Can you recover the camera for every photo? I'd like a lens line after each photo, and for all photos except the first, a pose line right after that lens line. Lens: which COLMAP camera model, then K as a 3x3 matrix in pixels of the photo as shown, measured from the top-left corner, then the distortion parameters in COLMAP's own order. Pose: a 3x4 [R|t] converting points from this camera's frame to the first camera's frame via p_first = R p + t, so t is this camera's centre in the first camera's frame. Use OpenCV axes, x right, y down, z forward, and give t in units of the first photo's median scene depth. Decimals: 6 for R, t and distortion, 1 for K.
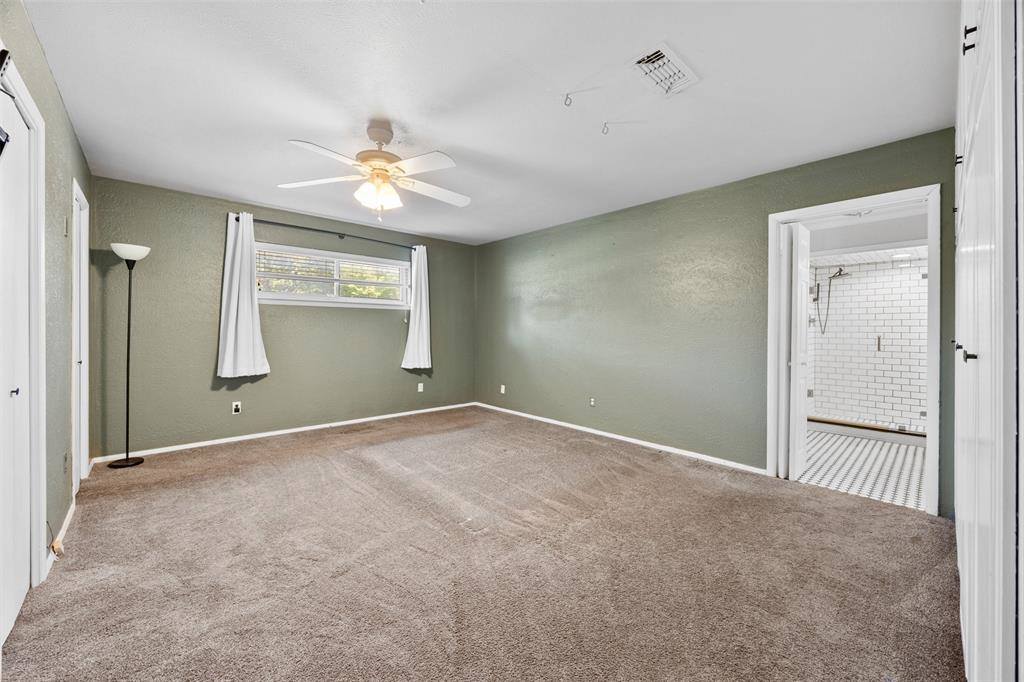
lens RADIAL K [[392.8, 0, 517.1], [0, 392.8, 333.5], [0, 0, 1]] dist [-0.003806, -0.000108]
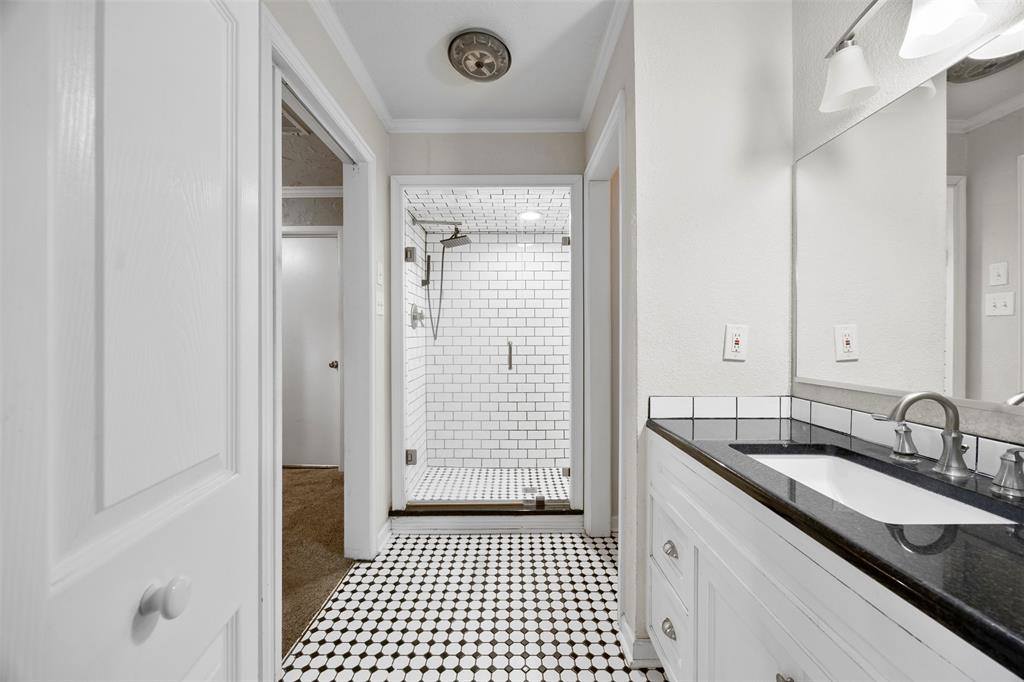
lens RADIAL K [[392.8, 0, 513.8], [0, 392.8, 340.8], [0, 0, 1]] dist [-0.003806, -0.000108]
pose [[0.683394, -0.006346, 0.730022, 0.437115], [0.007517, 0.999970, 0.001655, 0.002839], [-0.730011, 0.004356, 0.683422, 0.517036]]
